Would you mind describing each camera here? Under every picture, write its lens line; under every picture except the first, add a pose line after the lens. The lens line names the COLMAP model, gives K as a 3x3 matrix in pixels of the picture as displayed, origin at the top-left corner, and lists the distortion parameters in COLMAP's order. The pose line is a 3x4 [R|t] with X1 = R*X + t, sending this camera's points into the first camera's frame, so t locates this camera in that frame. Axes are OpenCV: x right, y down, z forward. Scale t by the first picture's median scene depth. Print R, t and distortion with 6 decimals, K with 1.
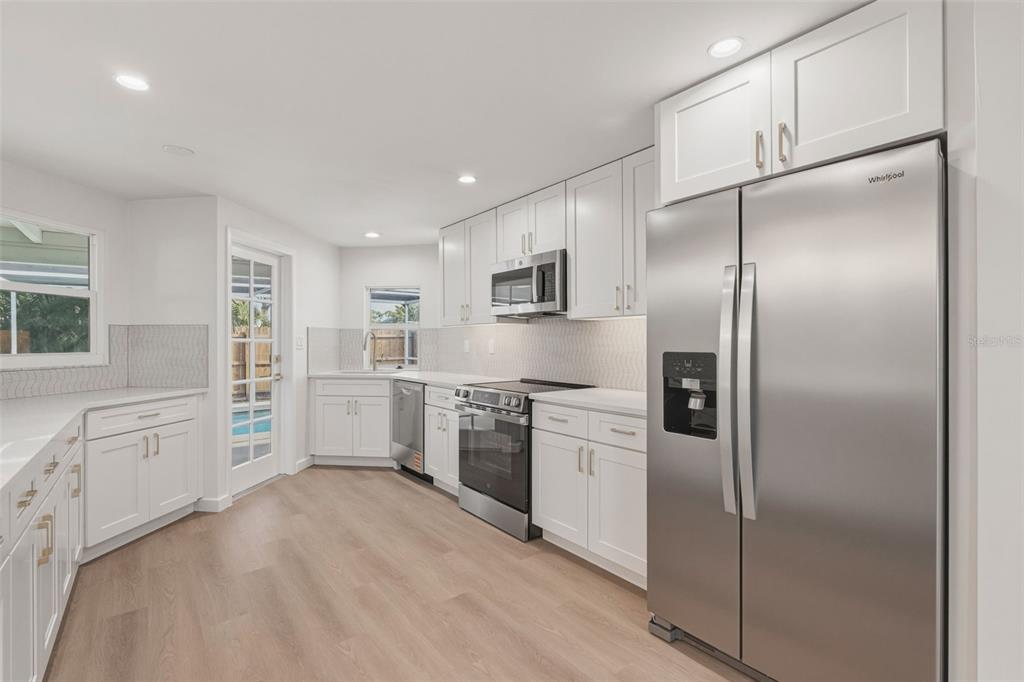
lens RADIAL K [[458.0, 0, 508.8], [0, 458.0, 340.7], [0, 0, 1]] dist [-0.004247, -0.000033]
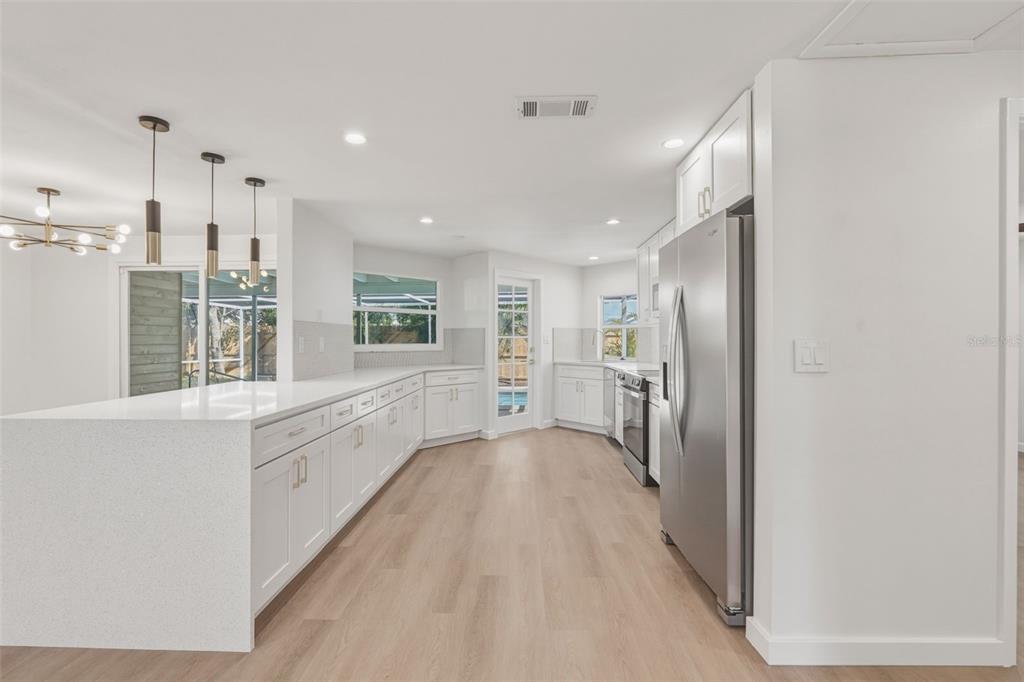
lens RADIAL K [[465.0, 0, 507.8], [0, 465.0, 337.2], [0, 0, 1]] dist [-0.001602, 0.000106]
pose [[0.763707, -0.000511, -0.645563, 0.510451], [-0.000102, 1.000000, -0.000912, 0.000585], [0.645563, 0.000762, 0.763706, -0.253380]]
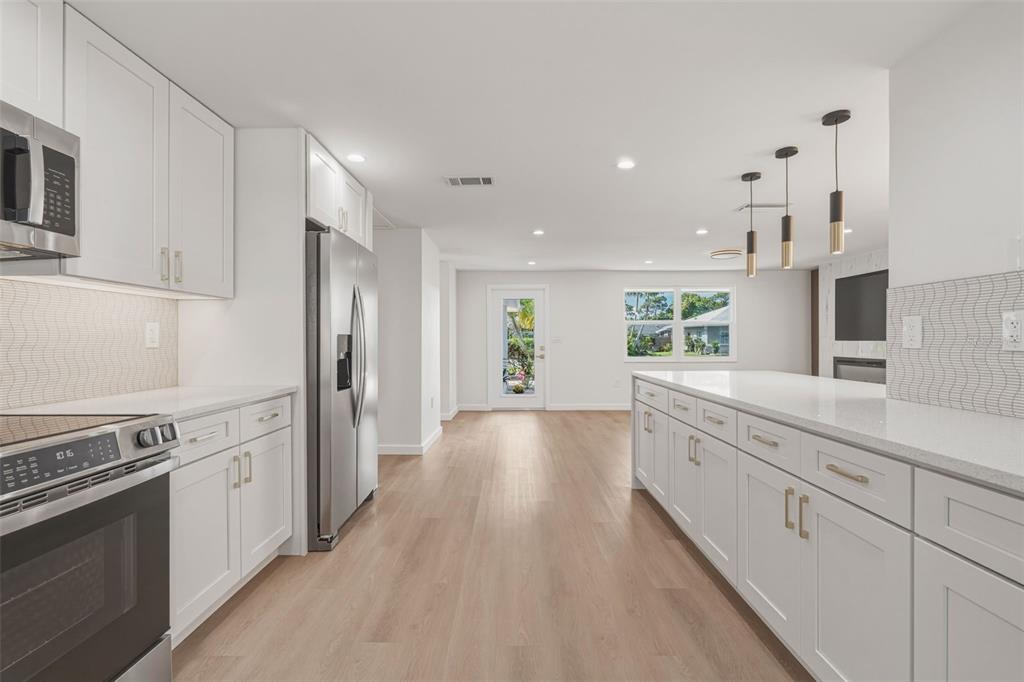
lens RADIAL K [[458.0, 0, 508.8], [0, 458.0, 340.7], [0, 0, 1]] dist [-0.004247, -0.000033]
pose [[-0.777510, 0.002711, 0.628865, -0.516468], [0.003596, 0.999994, 0.000135, 0.025588], [-0.628860, 0.002366, -0.777515, 0.970040]]
